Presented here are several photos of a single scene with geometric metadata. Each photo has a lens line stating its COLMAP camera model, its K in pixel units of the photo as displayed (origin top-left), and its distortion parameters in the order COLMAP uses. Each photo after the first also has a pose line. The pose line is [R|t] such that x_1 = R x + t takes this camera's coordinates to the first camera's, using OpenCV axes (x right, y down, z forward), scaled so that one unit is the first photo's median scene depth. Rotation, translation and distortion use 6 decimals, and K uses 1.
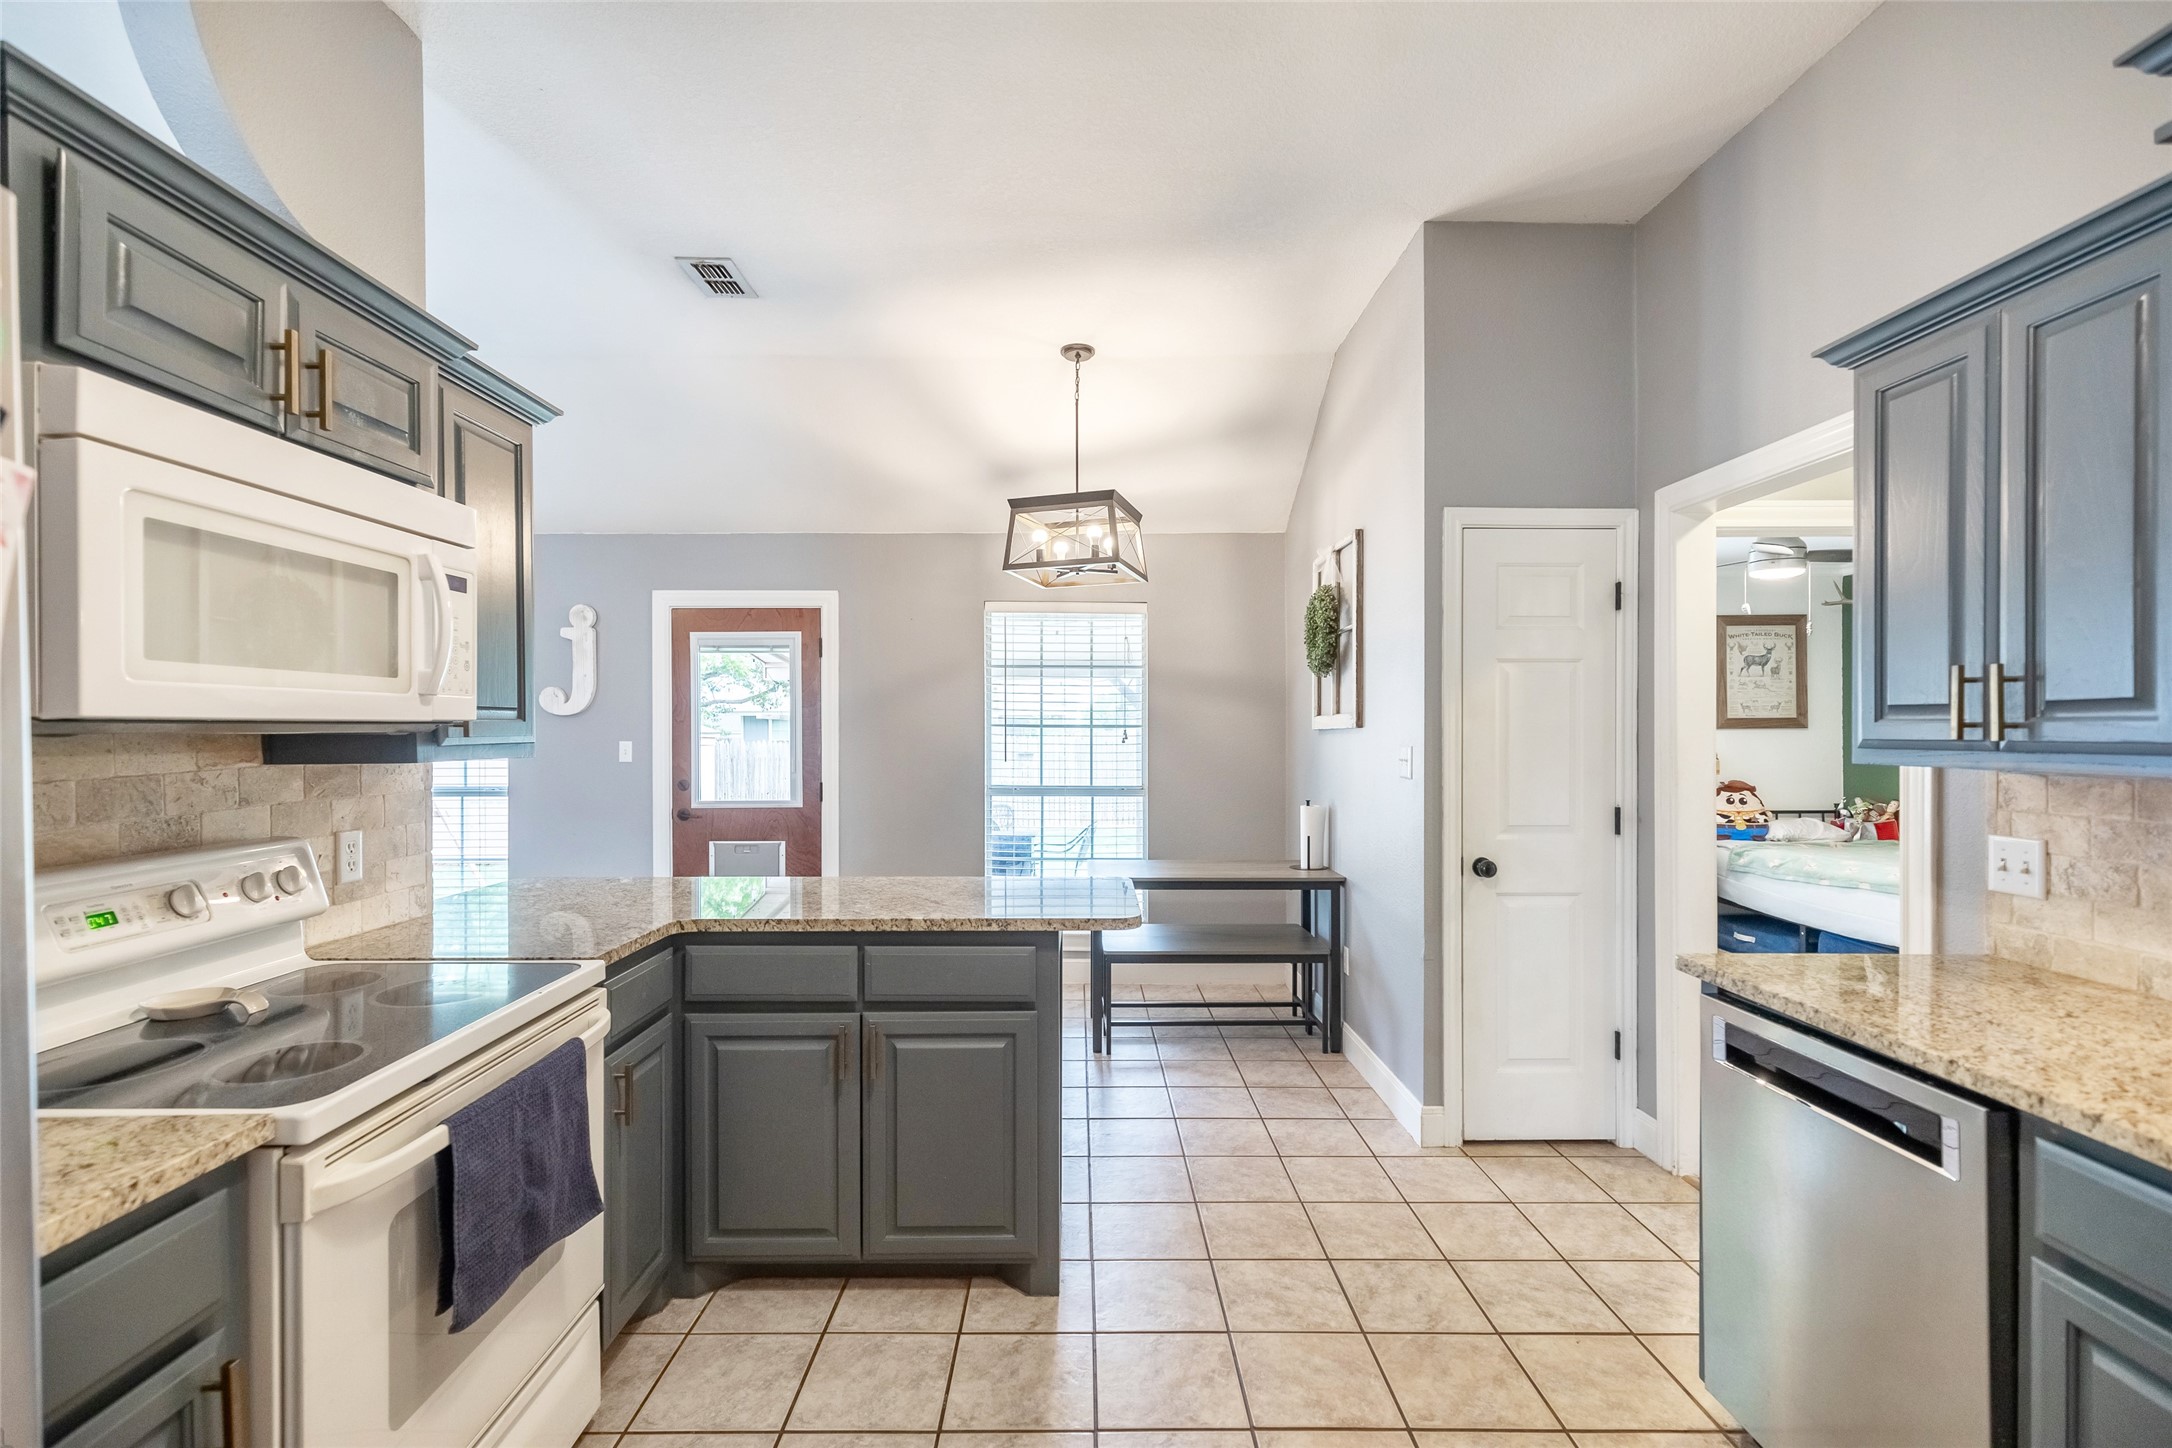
lens RADIAL K [[984.9, 0, 1079.4], [0, 984.9, 734.2], [0, 0, 1]] dist [0.010763, -0.002720]
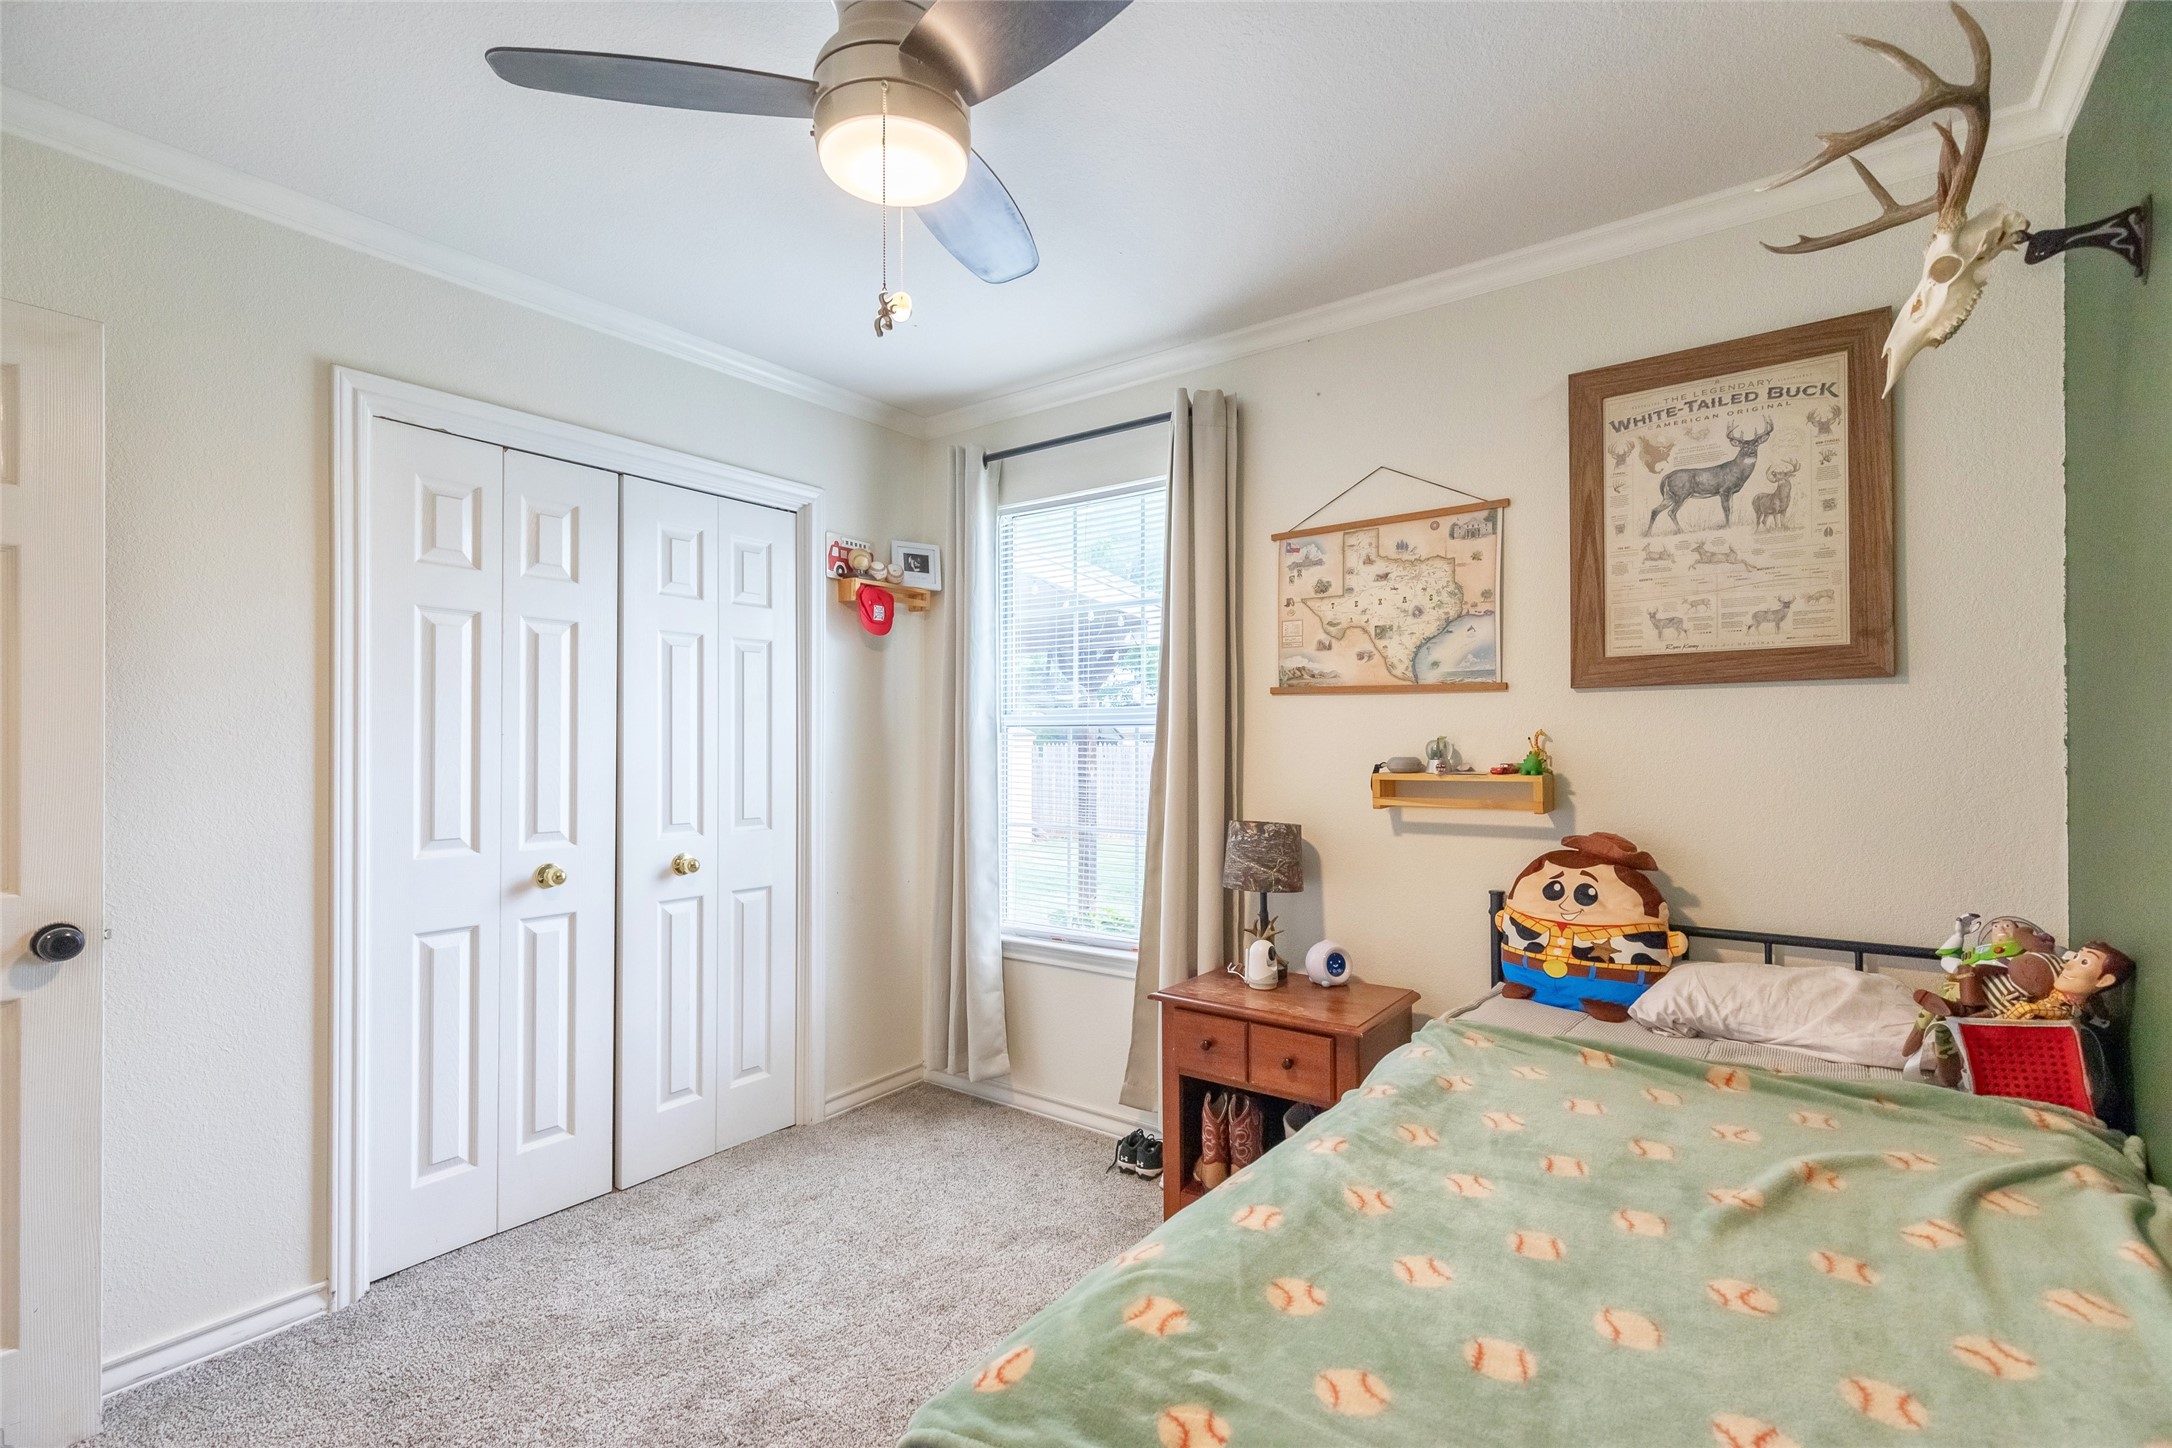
lens RADIAL K [[984.9, 0, 1079.2], [0, 984.9, 734.0], [0, 0, 1]] dist [0.010763, -0.002720]
pose [[0.797529, -0.004110, -0.603266, 0.838149], [0.000653, 0.999982, -0.005950, 0.015559], [0.603280, 0.004351, 0.797518, 0.703171]]
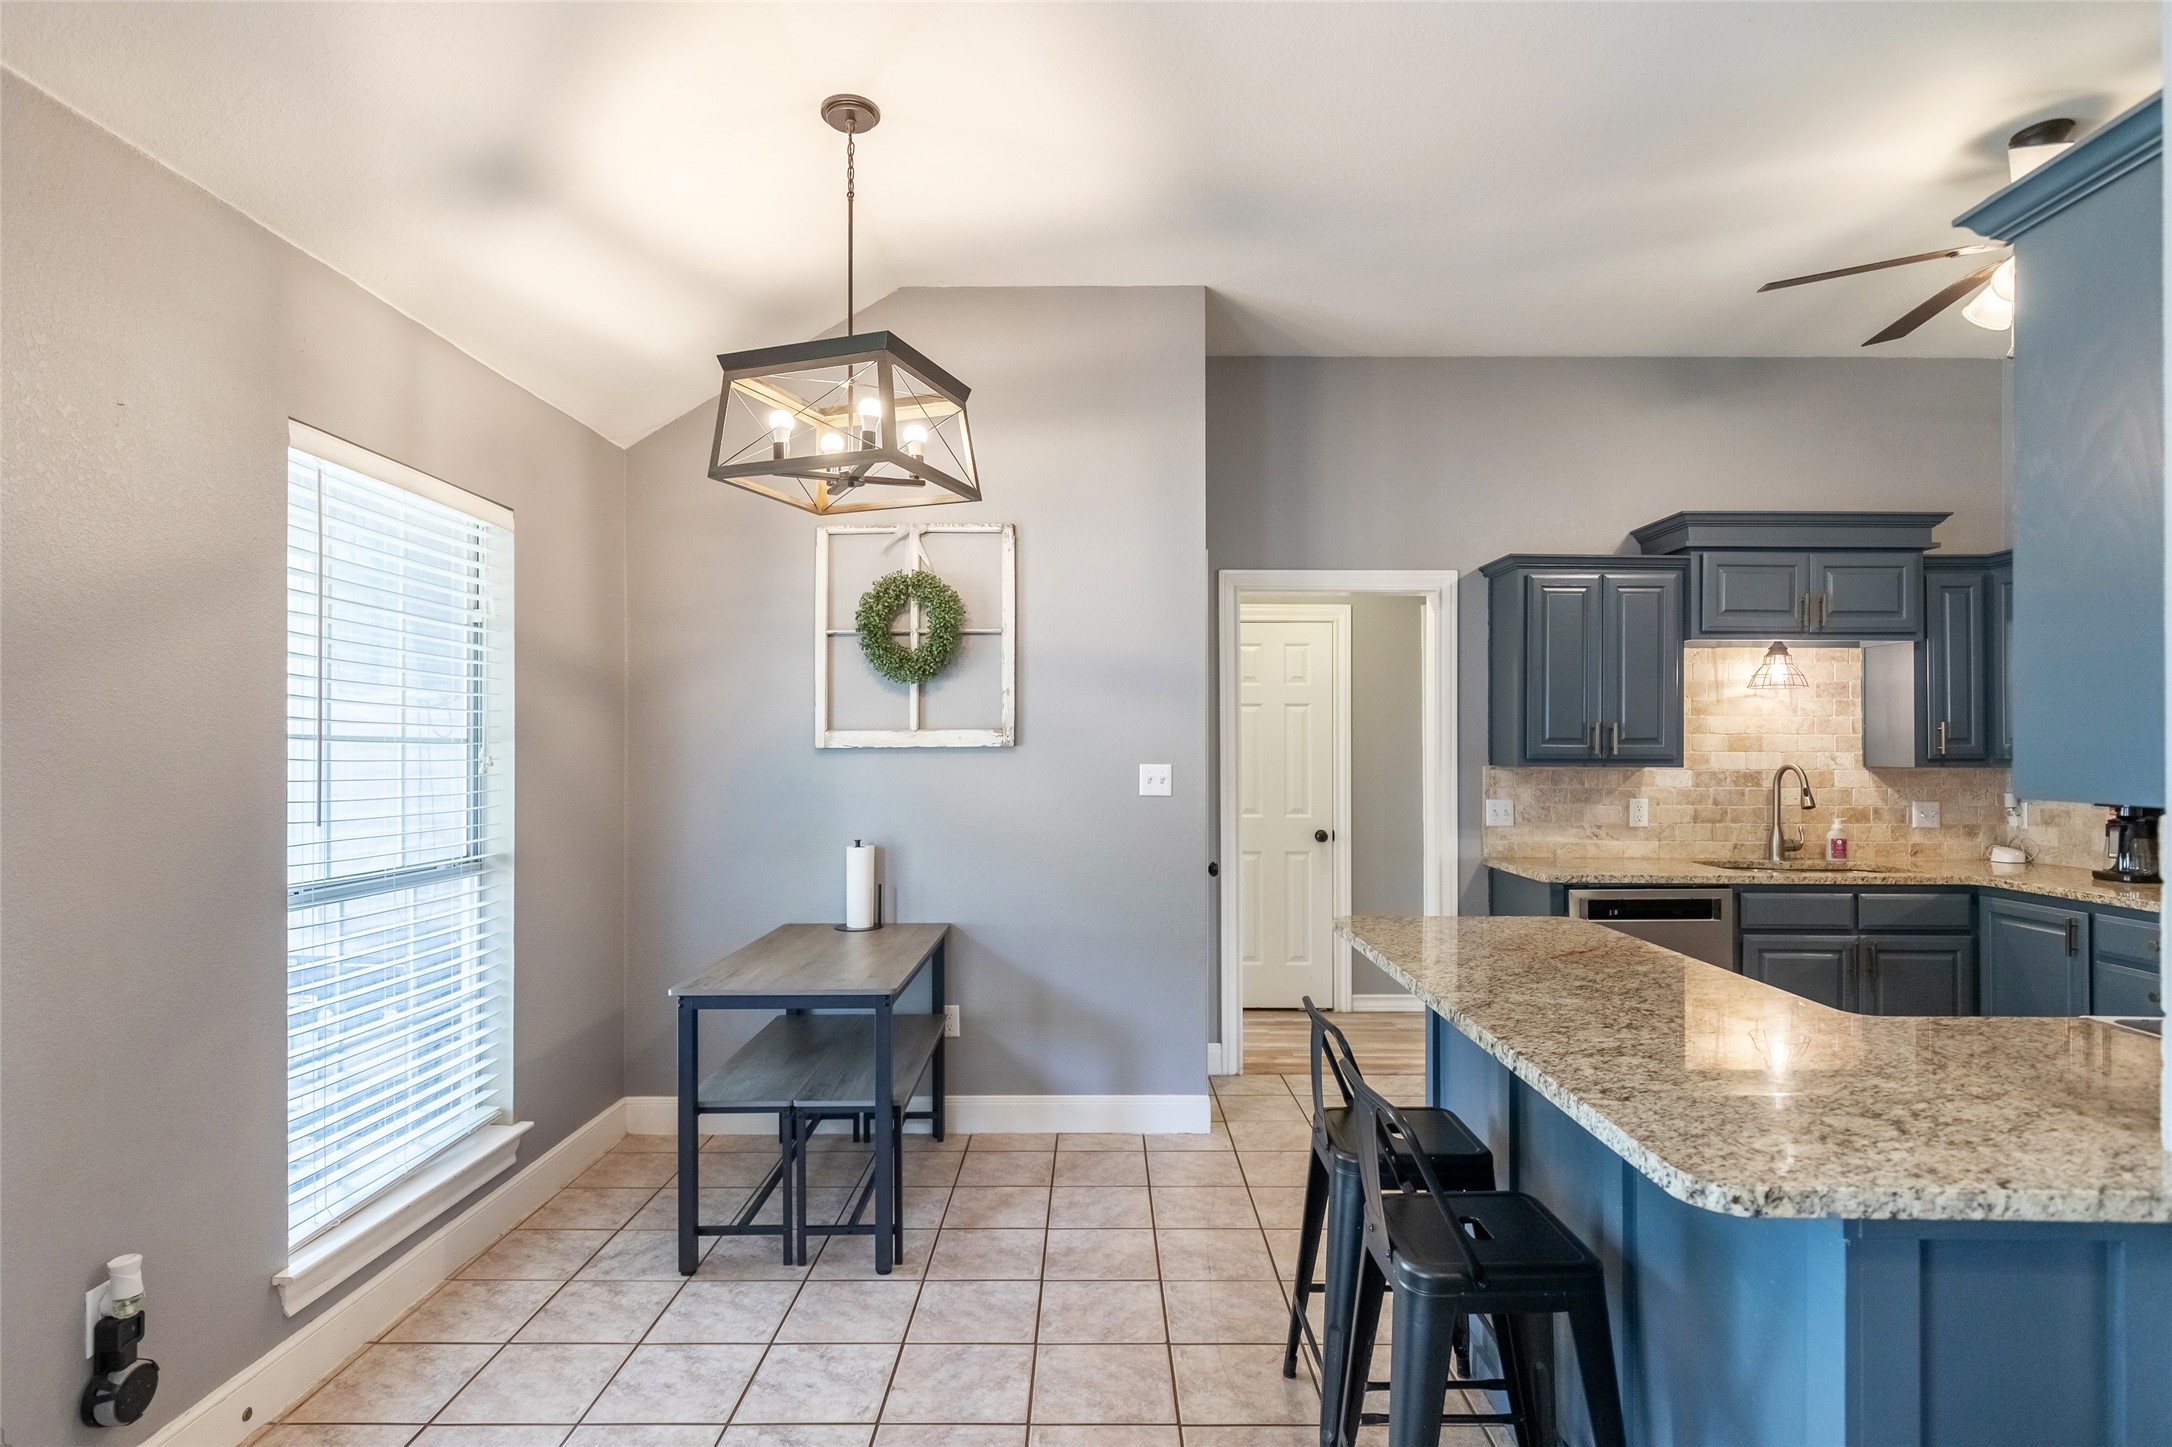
lens RADIAL K [[1107.2, 0, 1100.9], [0, 1107.2, 737.8], [0, 0, 1]] dist [-0.002541, -0.001834]
pose [[0.001934, 0.009446, 0.999954, -0.531312], [0.002962, 0.999951, -0.009451, -0.003548], [-0.999994, 0.002980, 0.001906, 0.676694]]
